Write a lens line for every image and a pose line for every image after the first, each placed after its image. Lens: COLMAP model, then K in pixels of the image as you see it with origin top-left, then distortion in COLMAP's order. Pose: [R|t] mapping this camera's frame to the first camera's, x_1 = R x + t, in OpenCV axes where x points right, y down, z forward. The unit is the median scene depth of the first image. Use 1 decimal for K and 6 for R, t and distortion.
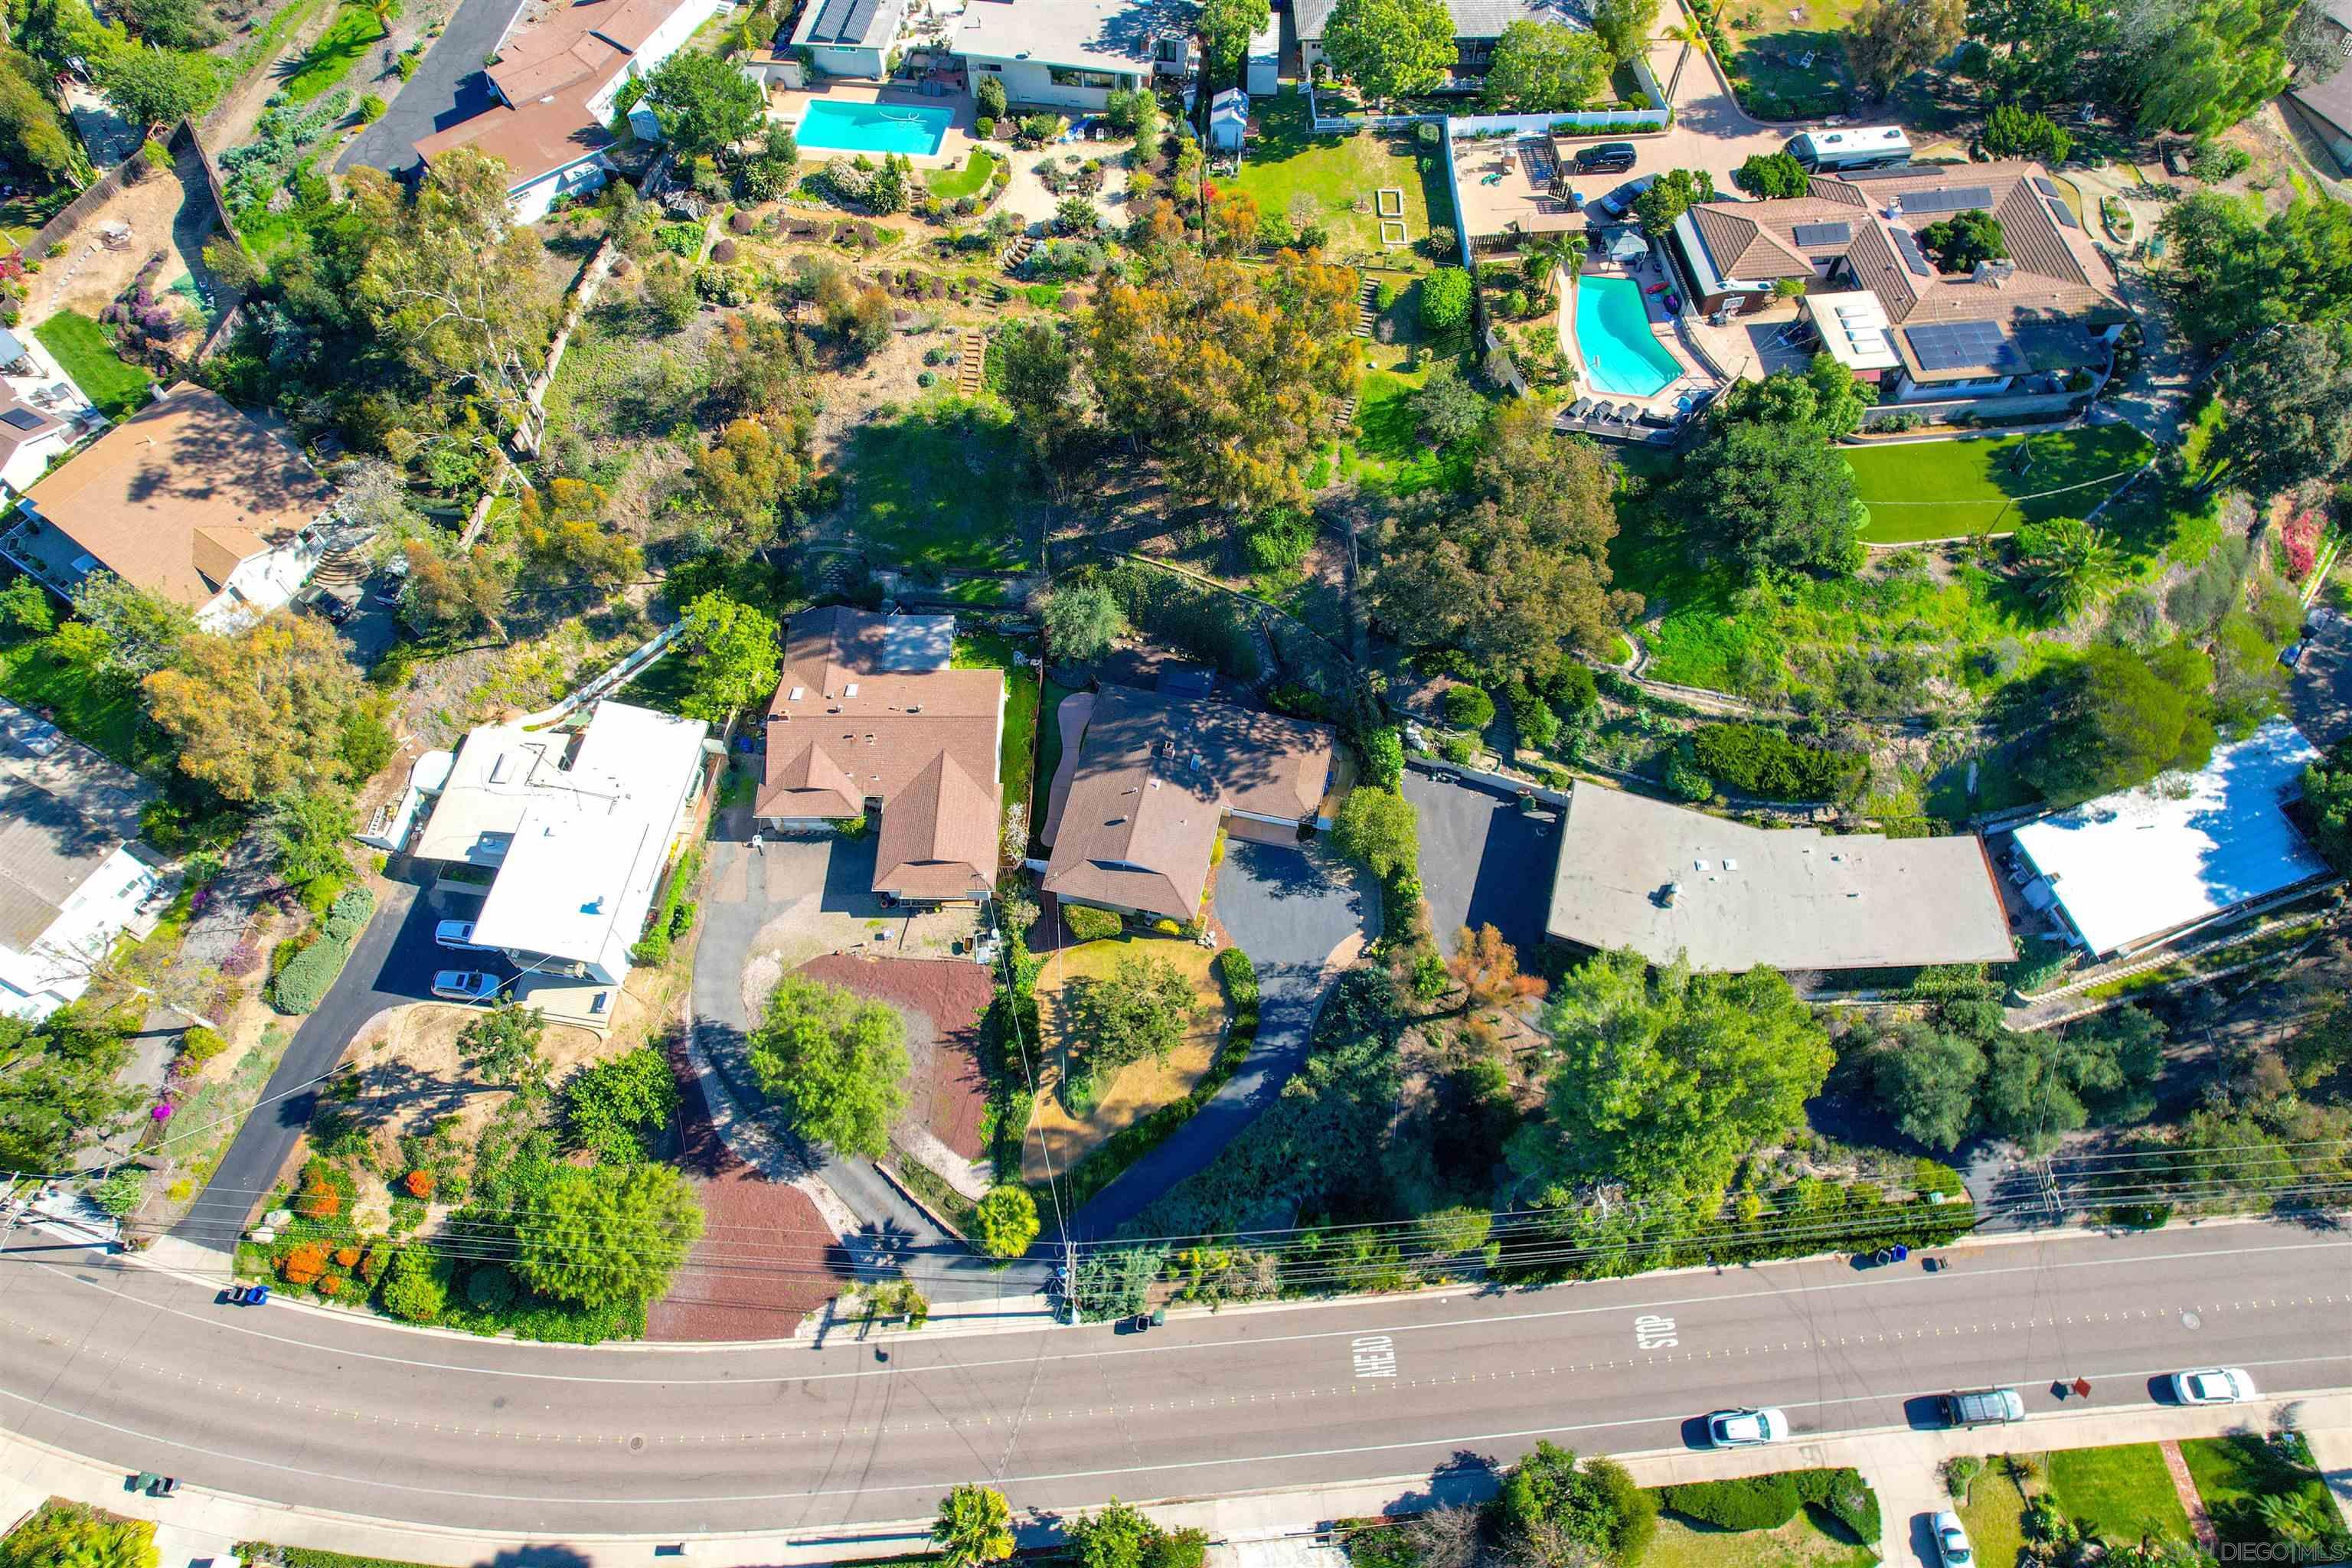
lens RADIAL K [[1506.5, 0, 1187.7], [0, 1506.5, 769.5], [0, 0, 1]] dist [-0.081286, 0.074193]
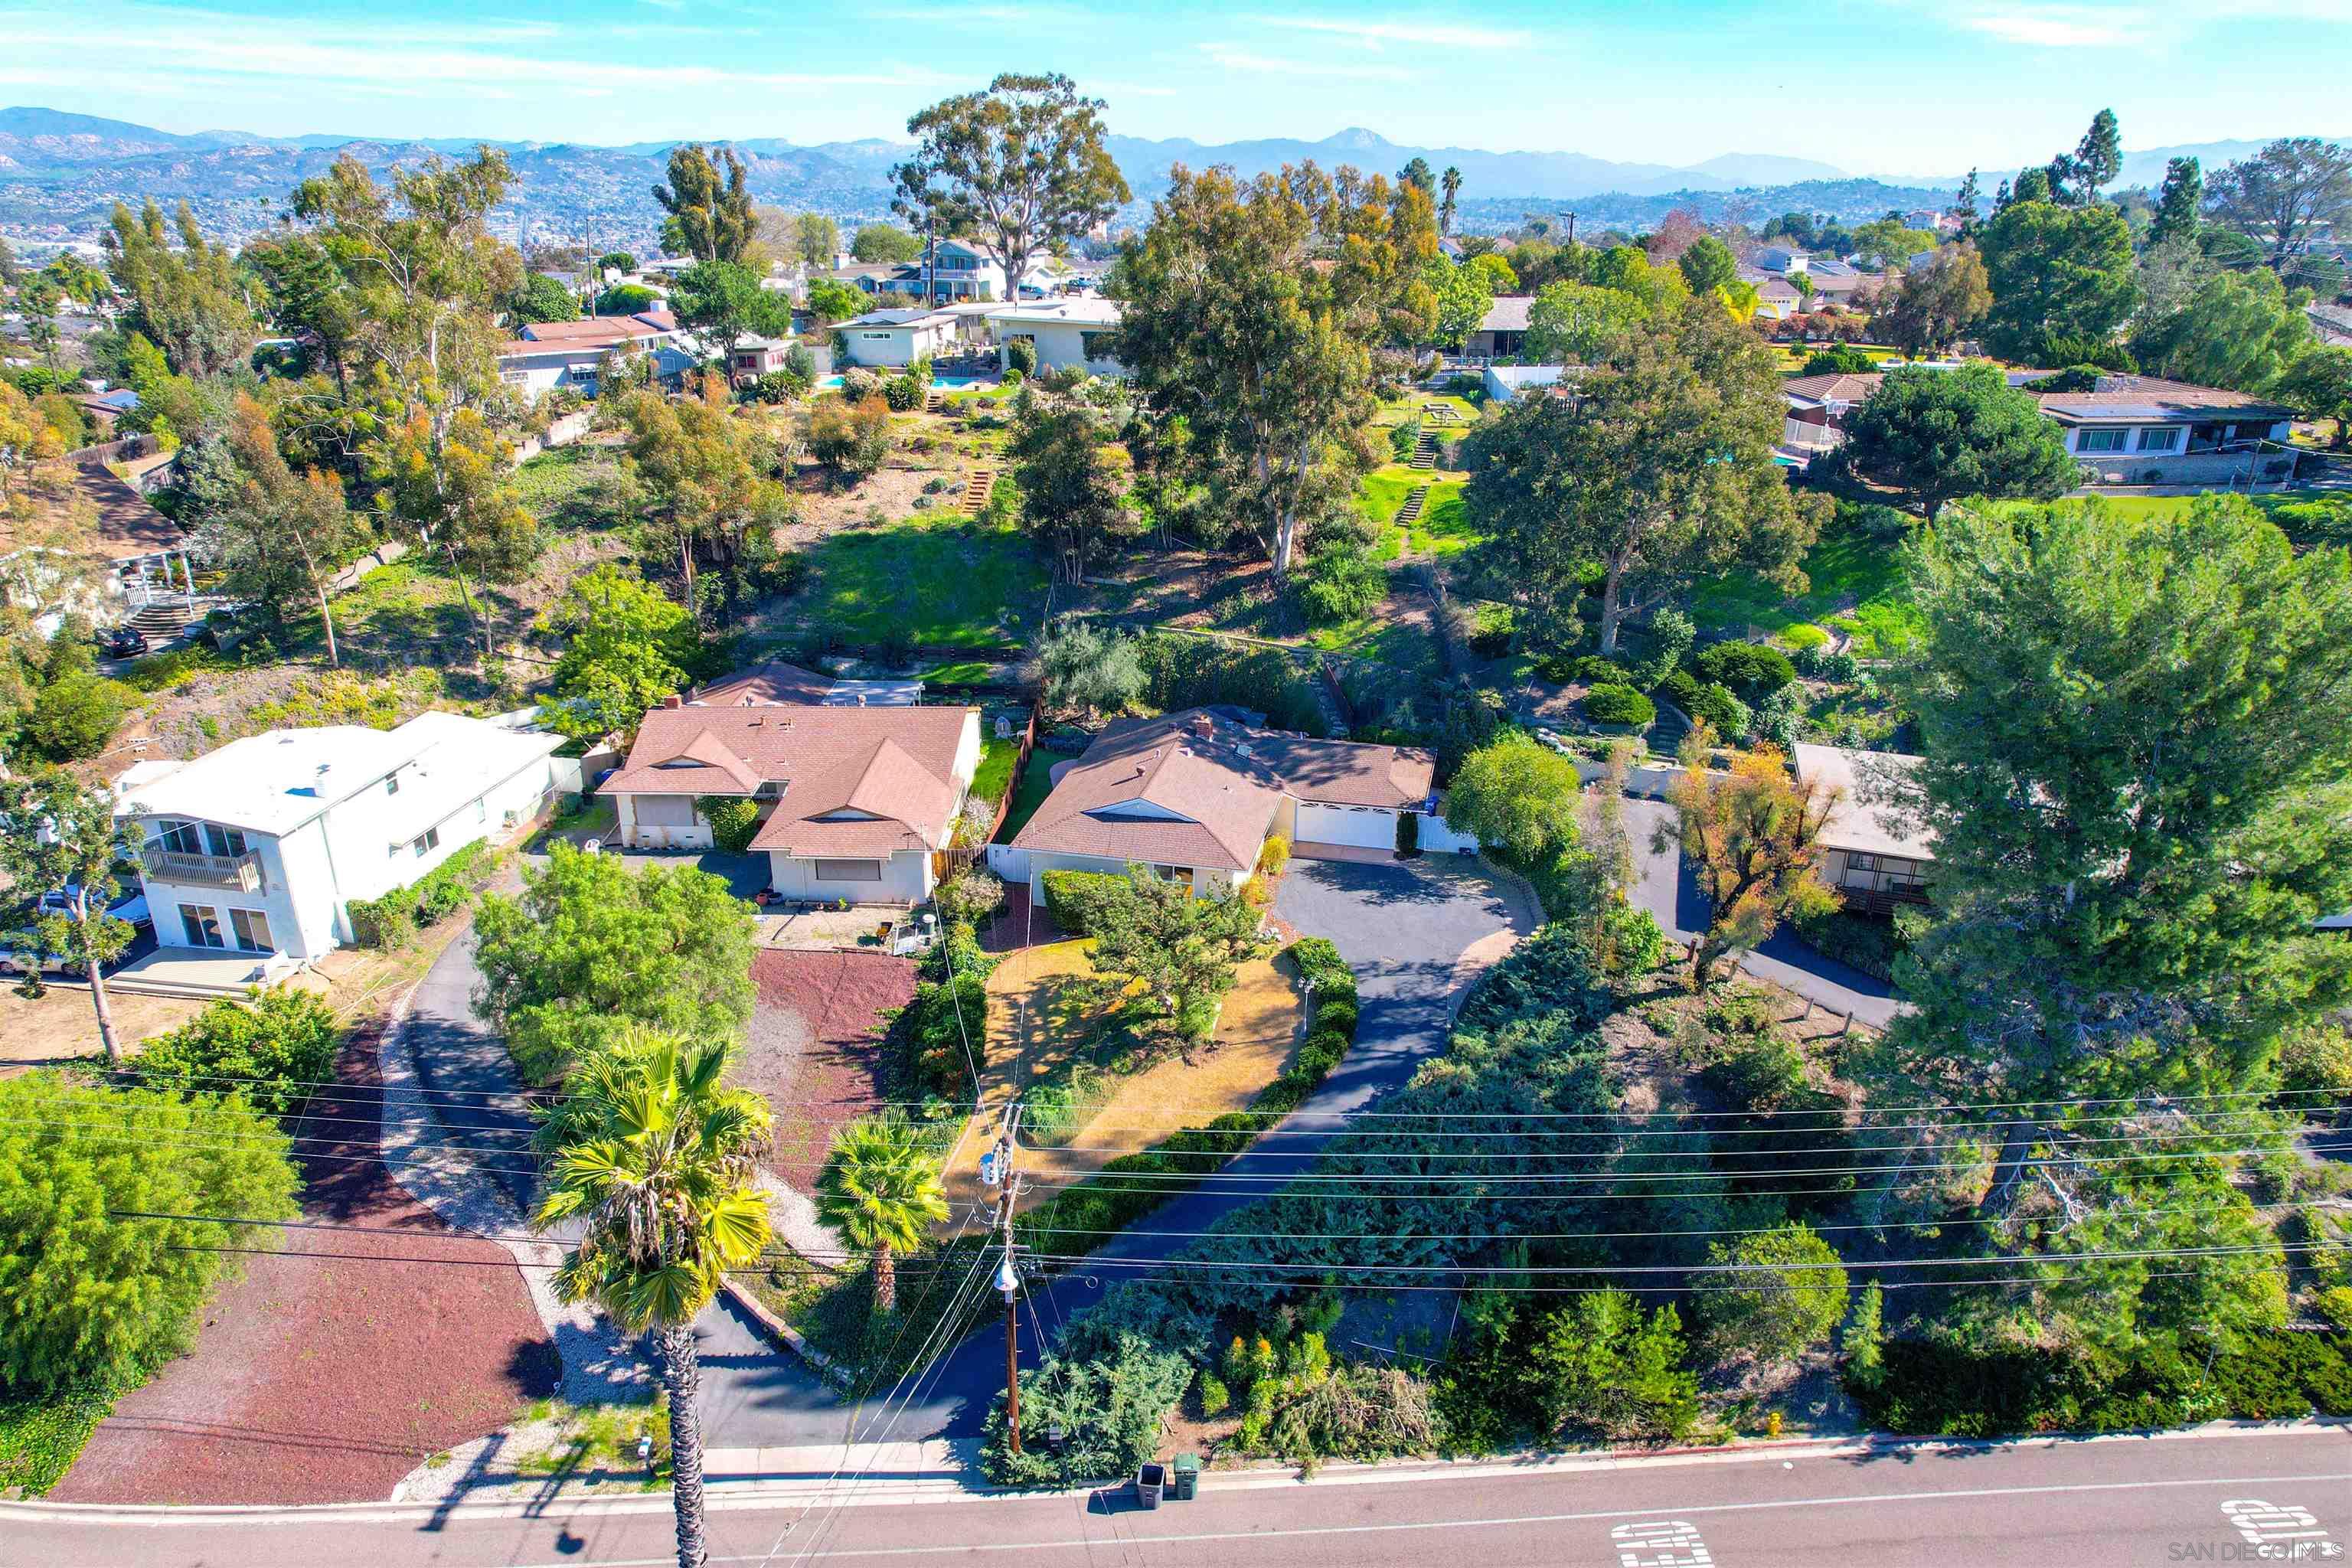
lens RADIAL K [[1506.5, 0, 1187.7], [0, 1506.5, 769.5], [0, 0, 1]] dist [-0.081286, 0.074193]
pose [[0.999942, 0.006407, -0.008640, -0.015441], [-0.010355, 0.790801, -0.611985, 0.450583], [0.002912, 0.612039, 0.790822, 0.474265]]
